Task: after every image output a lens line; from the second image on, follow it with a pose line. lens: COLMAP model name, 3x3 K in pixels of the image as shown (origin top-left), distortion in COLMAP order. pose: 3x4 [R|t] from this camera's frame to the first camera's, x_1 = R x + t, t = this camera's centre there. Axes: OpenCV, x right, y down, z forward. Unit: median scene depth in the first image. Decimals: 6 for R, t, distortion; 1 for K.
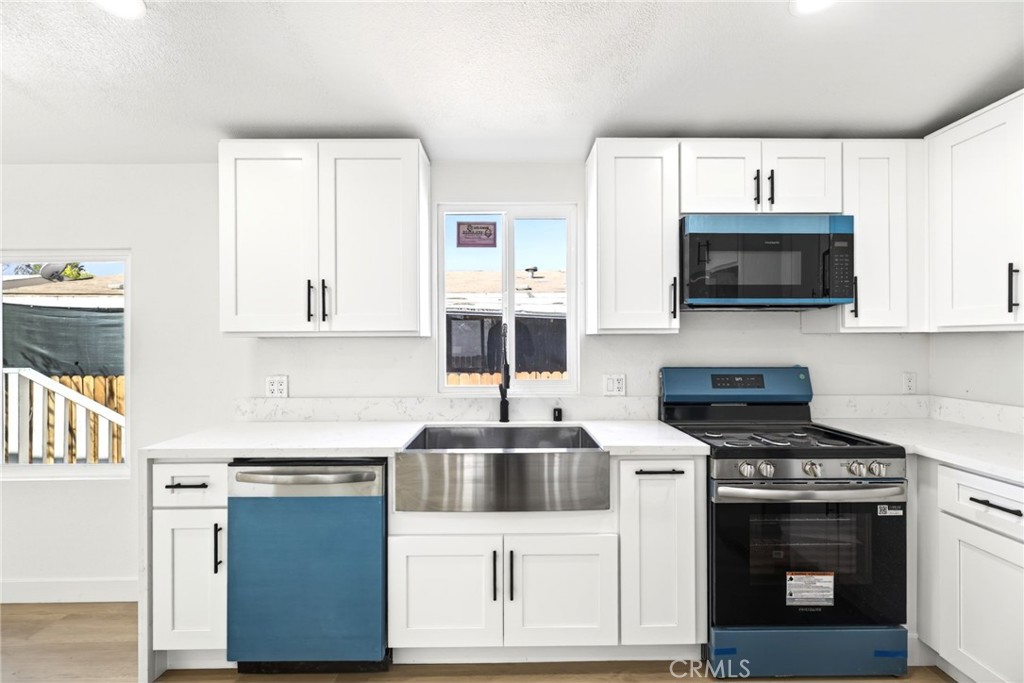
lens RADIAL K [[463.3, 0, 515.1], [0, 463.3, 339.6], [0, 0, 1]] dist [-0.003109, 0.000490]
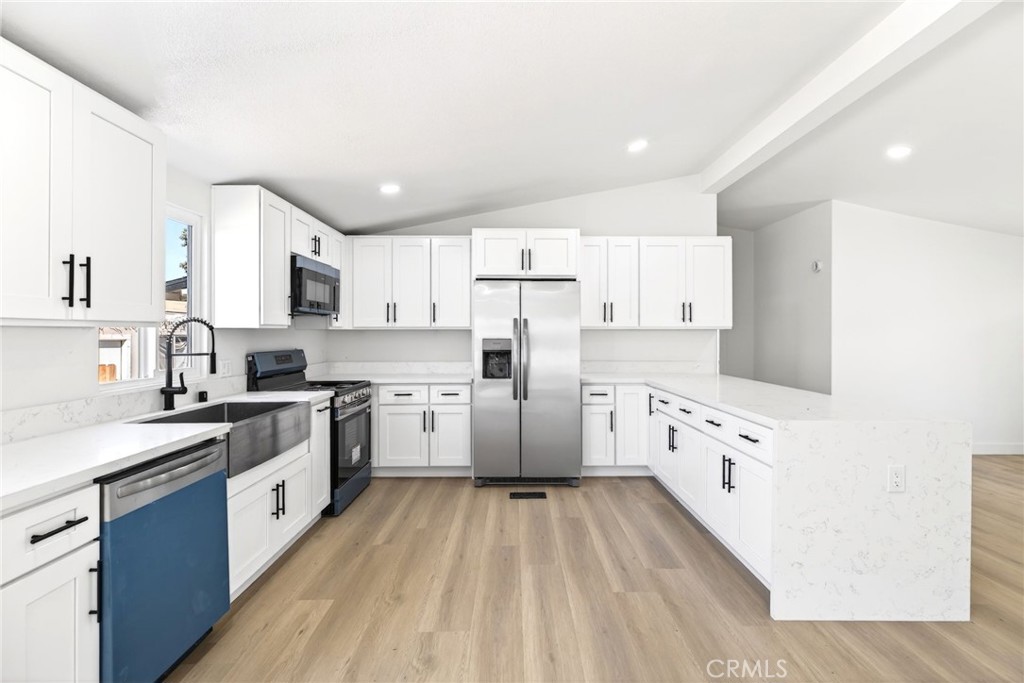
lens RADIAL K [[463.3, 0, 525.1], [0, 463.3, 330.5], [0, 0, 1]] dist [-0.003109, 0.000490]
pose [[-0.011267, 0.010200, 0.999884, -1.227994], [0.001649, 0.999947, -0.010182, 0.010136], [-0.999935, 0.001534, -0.011284, 0.231069]]
